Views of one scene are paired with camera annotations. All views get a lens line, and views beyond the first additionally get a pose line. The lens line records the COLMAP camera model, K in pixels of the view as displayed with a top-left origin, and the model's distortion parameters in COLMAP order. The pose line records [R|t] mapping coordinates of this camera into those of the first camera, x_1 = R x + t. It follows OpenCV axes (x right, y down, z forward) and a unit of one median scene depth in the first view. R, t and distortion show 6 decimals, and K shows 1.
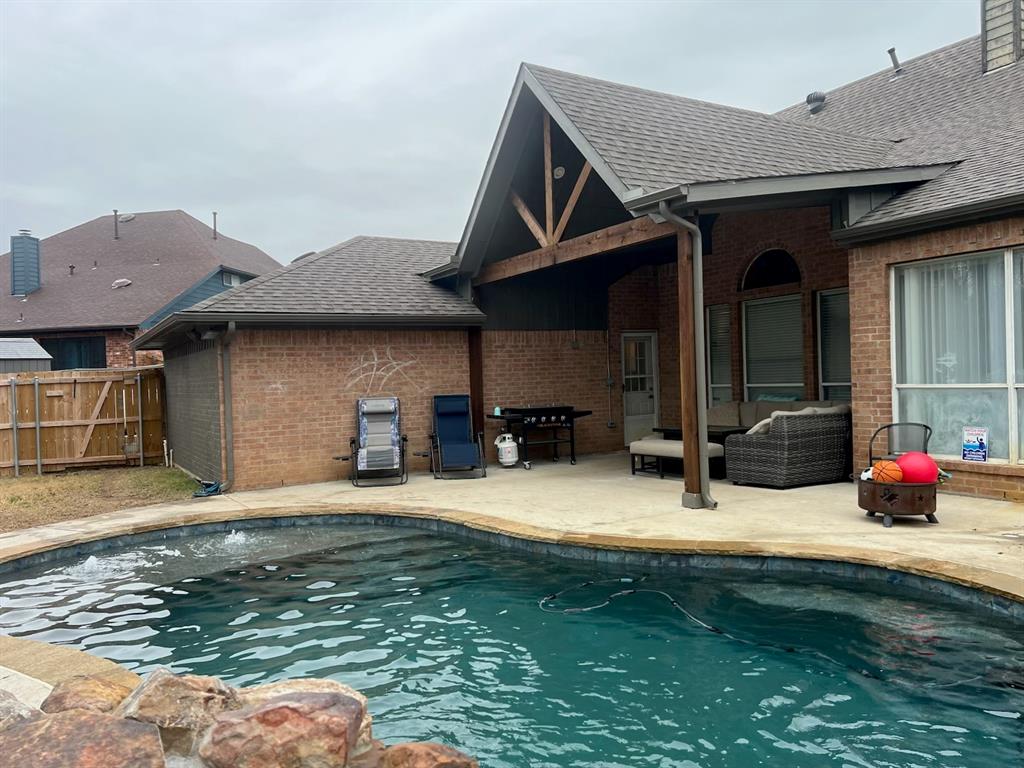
lens RADIAL K [[755.2, 0, 512.0], [0, 755.2, 384.0], [0, 0, 1]] dist [0.078266, -0.106341]
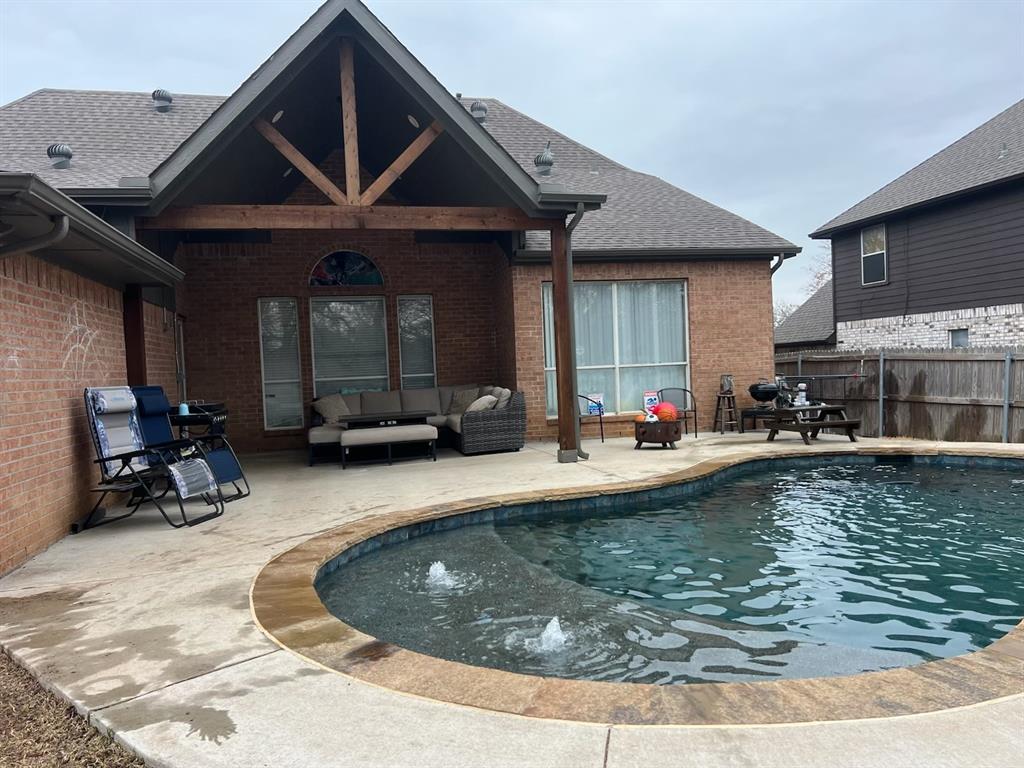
lens RADIAL K [[755.2, 0, 512.0], [0, 755.2, 384.0], [0, 0, 1]] dist [0.078266, -0.106341]
pose [[0.282830, 0.003948, 0.959162, -0.773011], [0.043251, 0.998922, -0.016865, 0.046404], [-0.958195, 0.046254, 0.282354, 0.620016]]
